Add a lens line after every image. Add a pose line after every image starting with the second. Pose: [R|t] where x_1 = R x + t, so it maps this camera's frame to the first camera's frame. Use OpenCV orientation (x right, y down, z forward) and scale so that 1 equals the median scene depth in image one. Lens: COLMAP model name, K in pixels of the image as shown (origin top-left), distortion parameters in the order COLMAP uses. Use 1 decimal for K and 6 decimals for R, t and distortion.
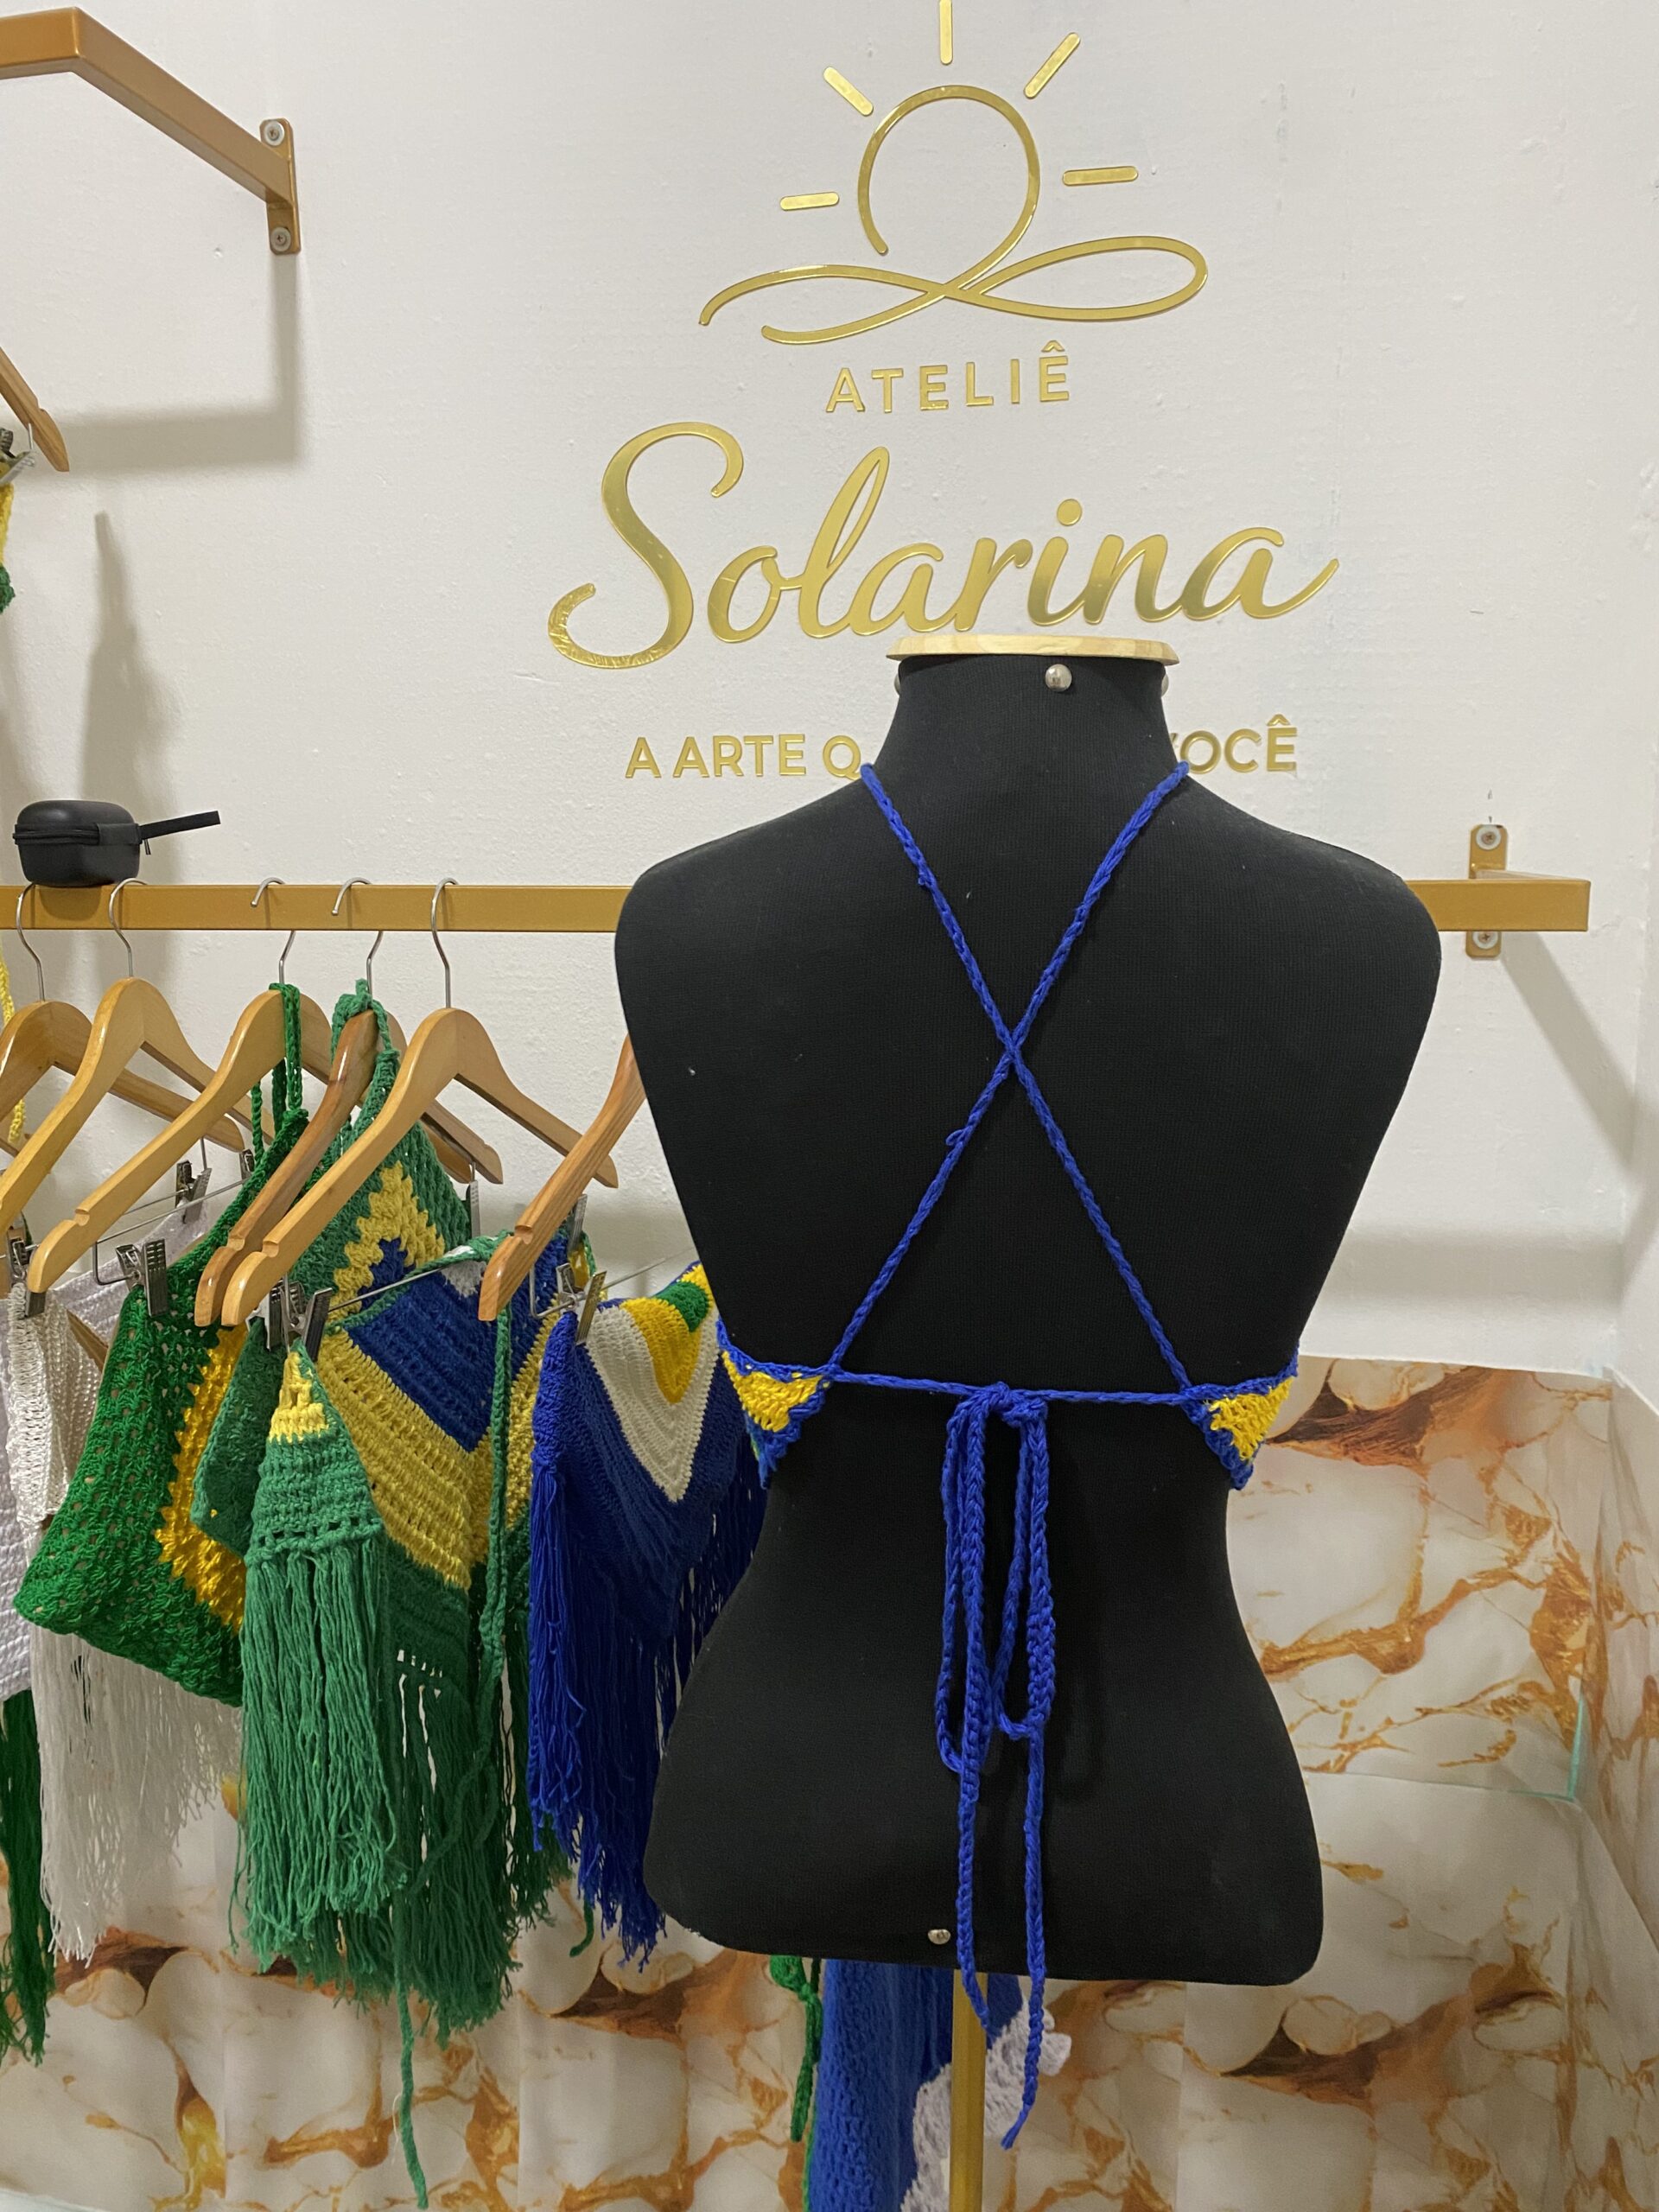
lens RADIAL K [[1717.4, 0, 849.9], [0, 1717.4, 1110.3], [0, 0, 1]] dist [0.001136, -0.002624]
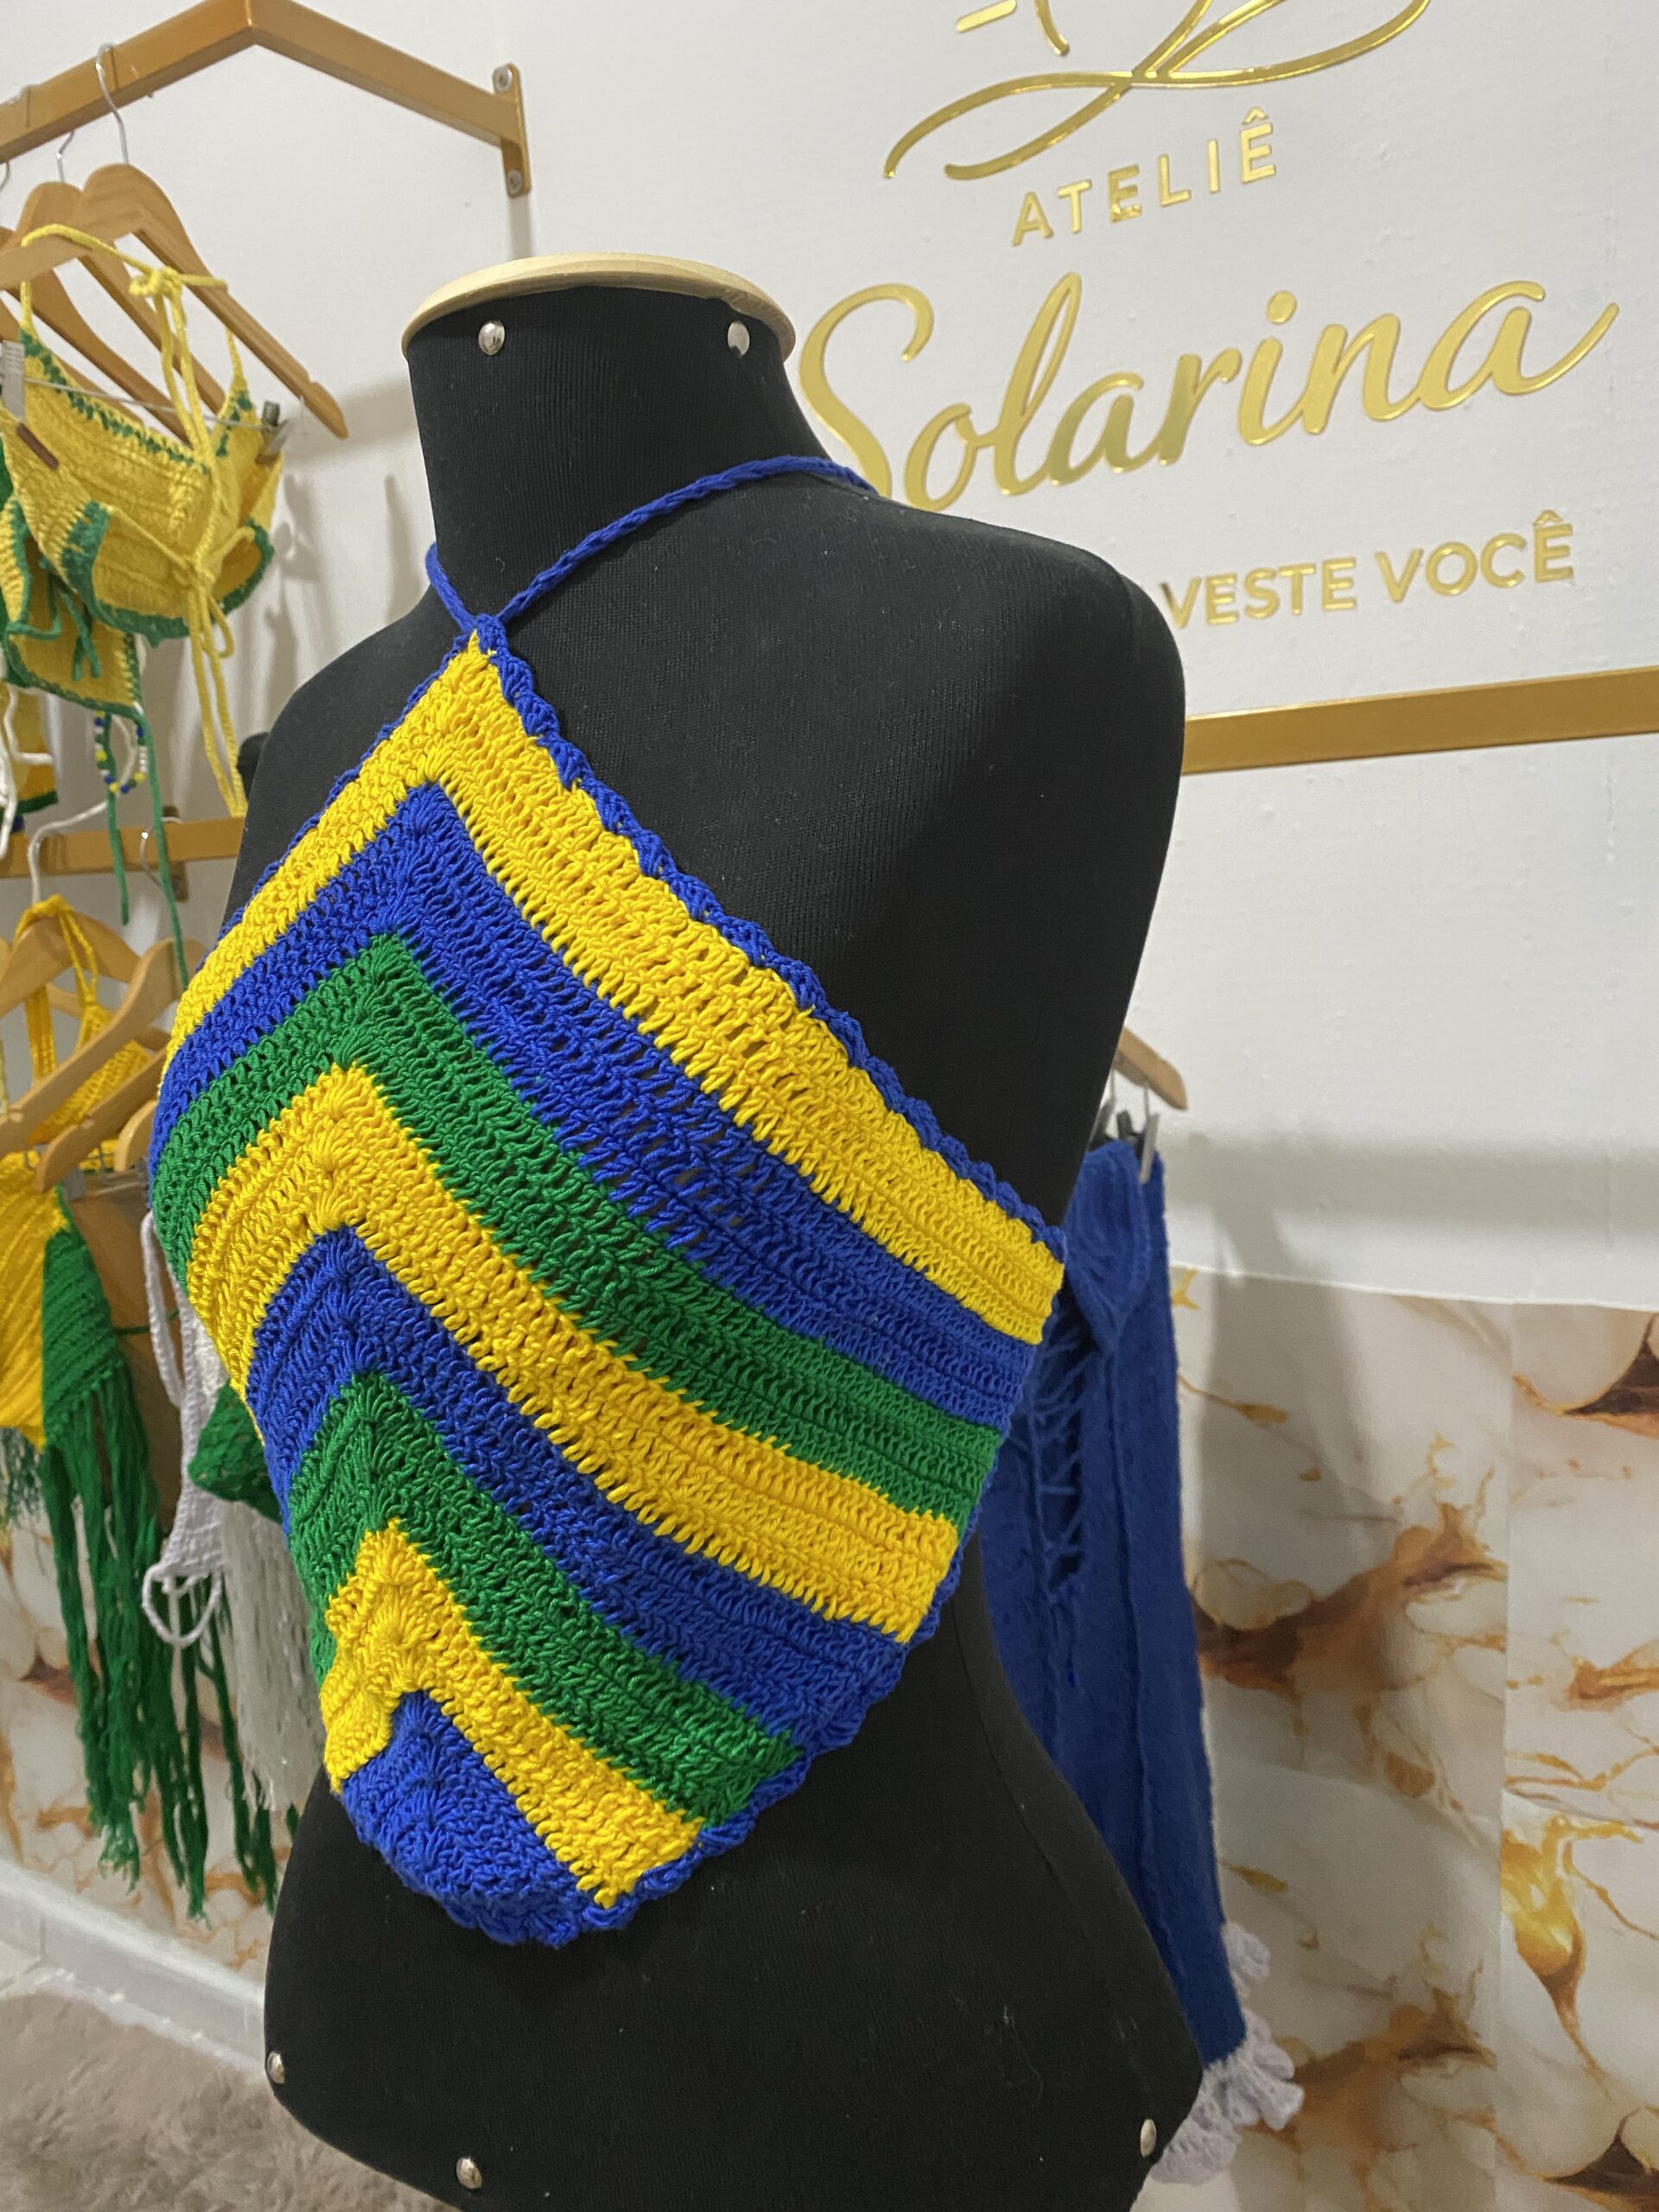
lens RADIAL K [[1717.4, 0, 814.3], [0, 1717.4, 1095.8], [0, 0, 1]] dist [0.001136, -0.002624]
pose [[0.927656, -0.004957, -0.373403, 0.219547], [0.004752, 0.999988, -0.001469, 0.043662], [0.373406, -0.000412, 0.927668, 0.113540]]
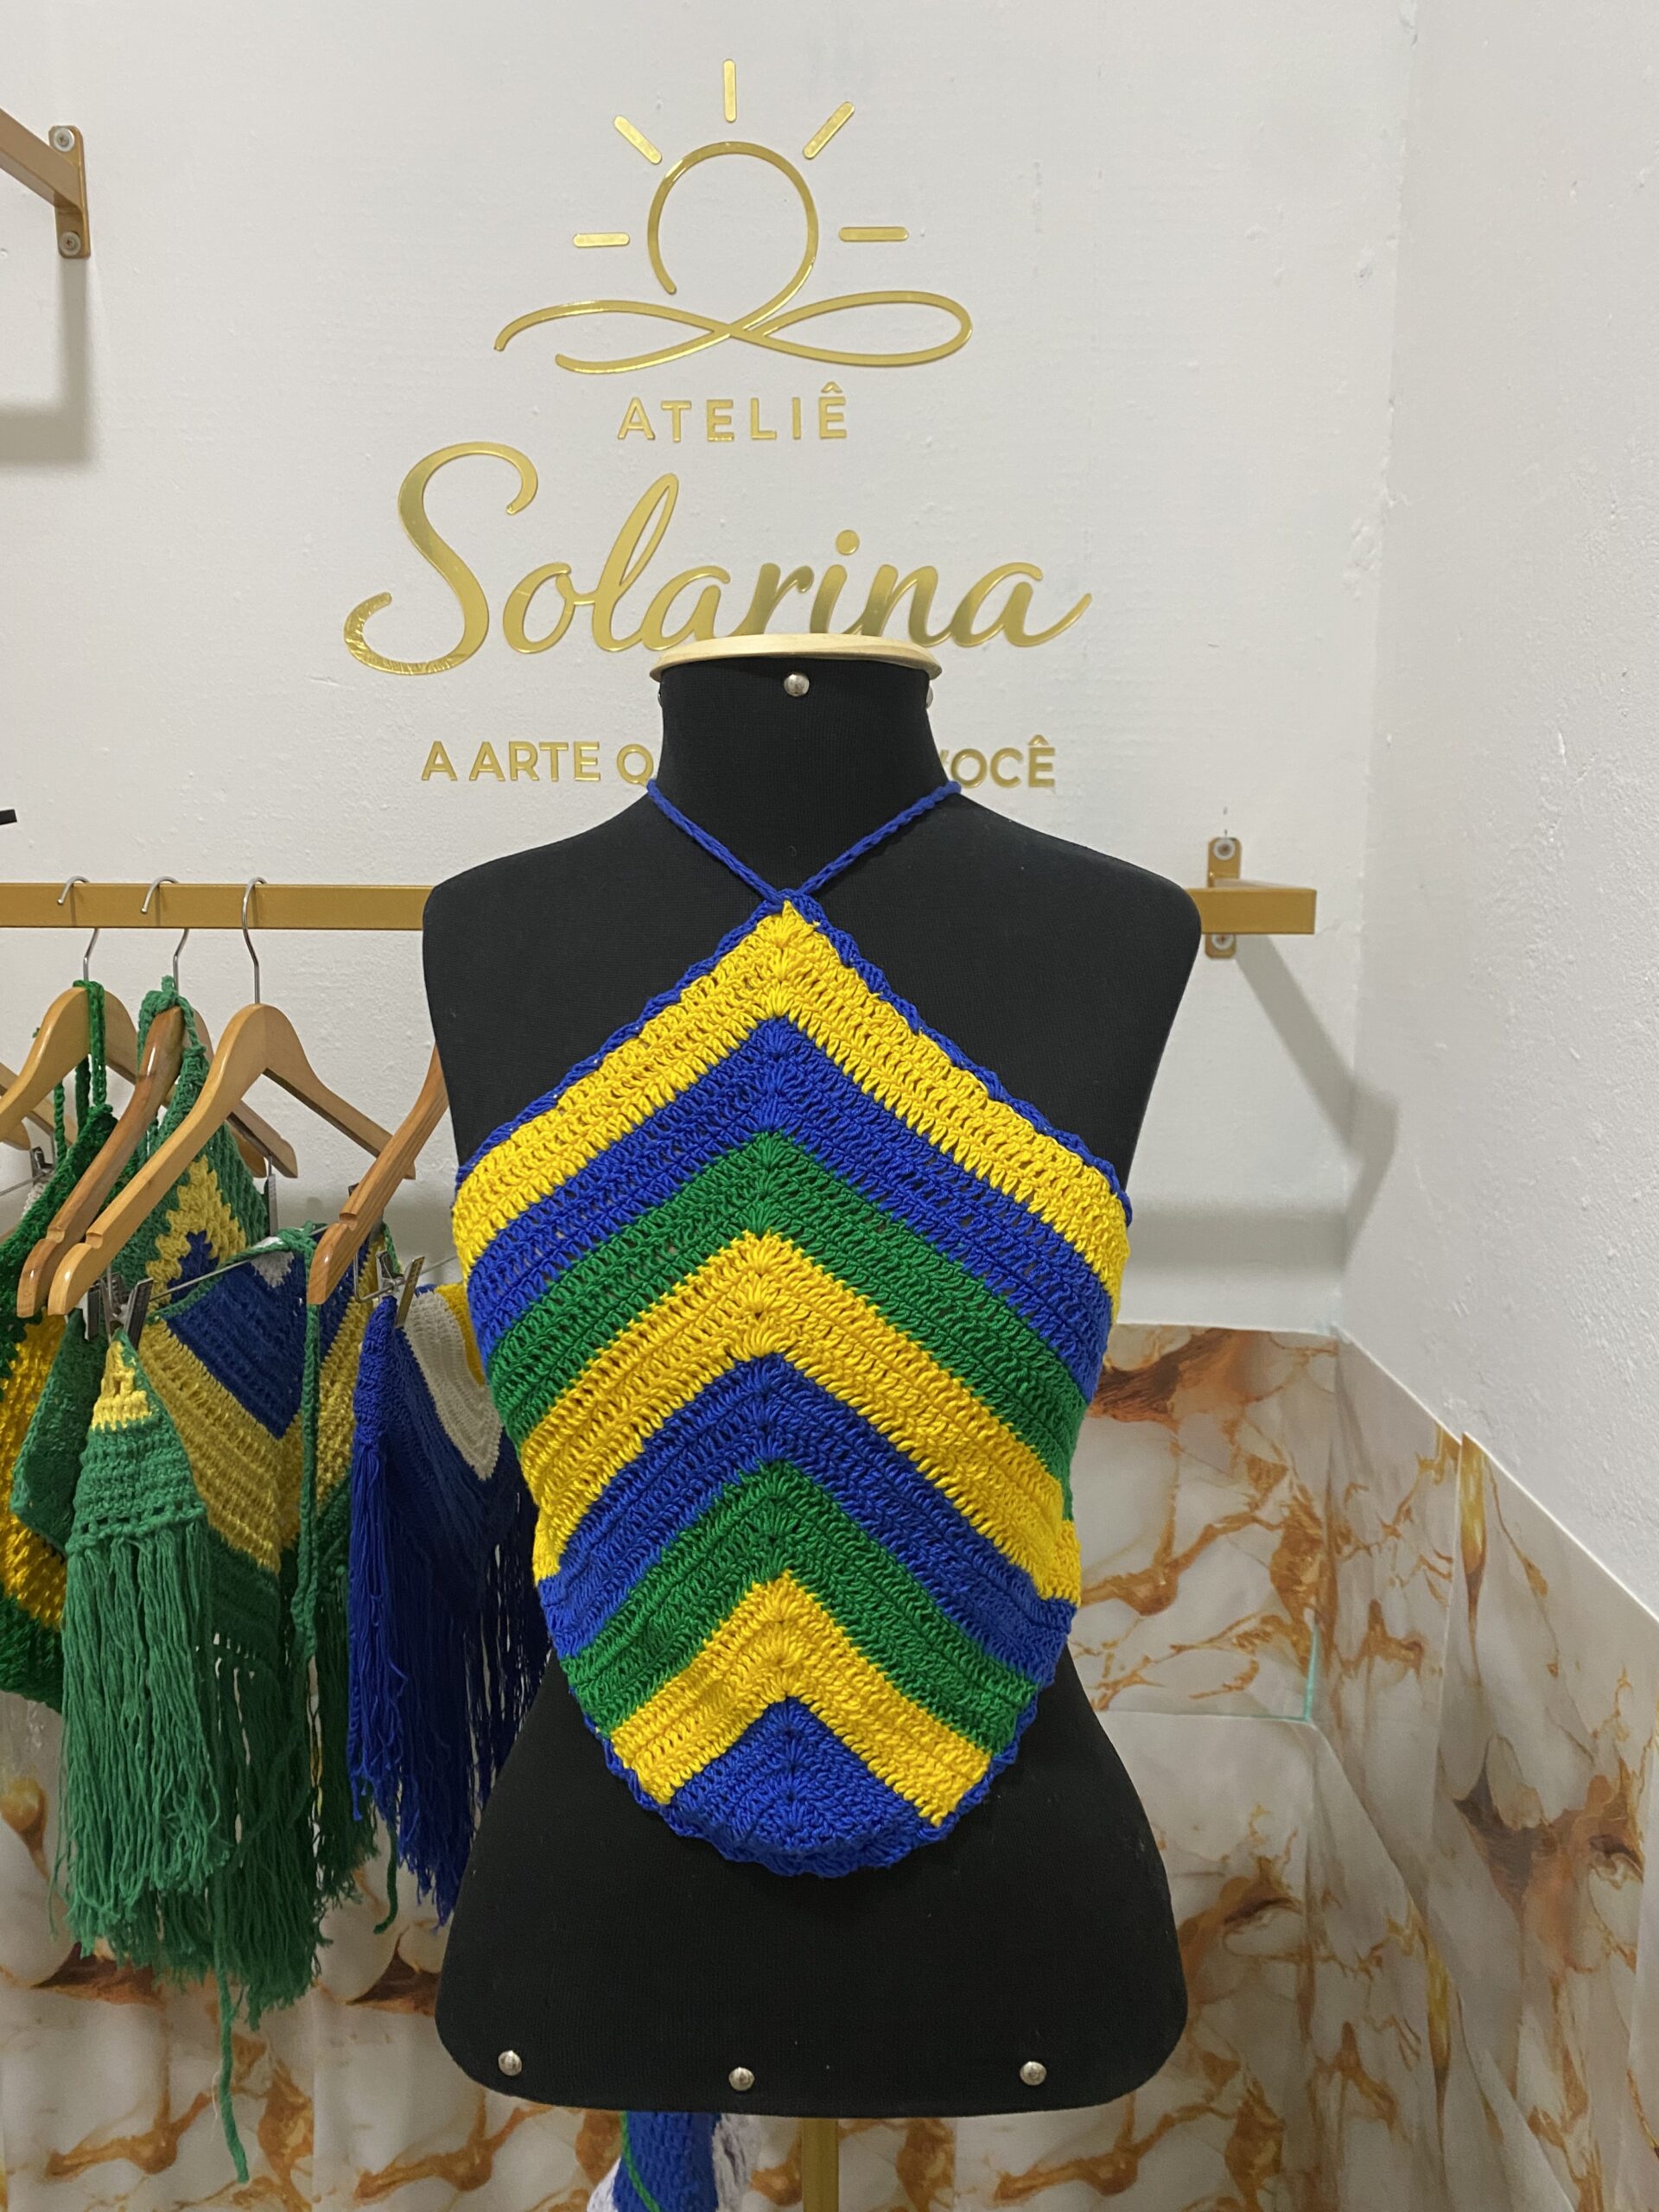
lens RADIAL K [[1717.4, 0, 830.9], [0, 1717.4, 1083.2], [0, 0, 1]] dist [0.001136, -0.002624]
pose [[0.990124, -0.008037, 0.139962, -0.034084], [0.009914, 0.999870, -0.012722, 0.003532], [-0.139842, 0.013984, 0.990075, -0.054685]]
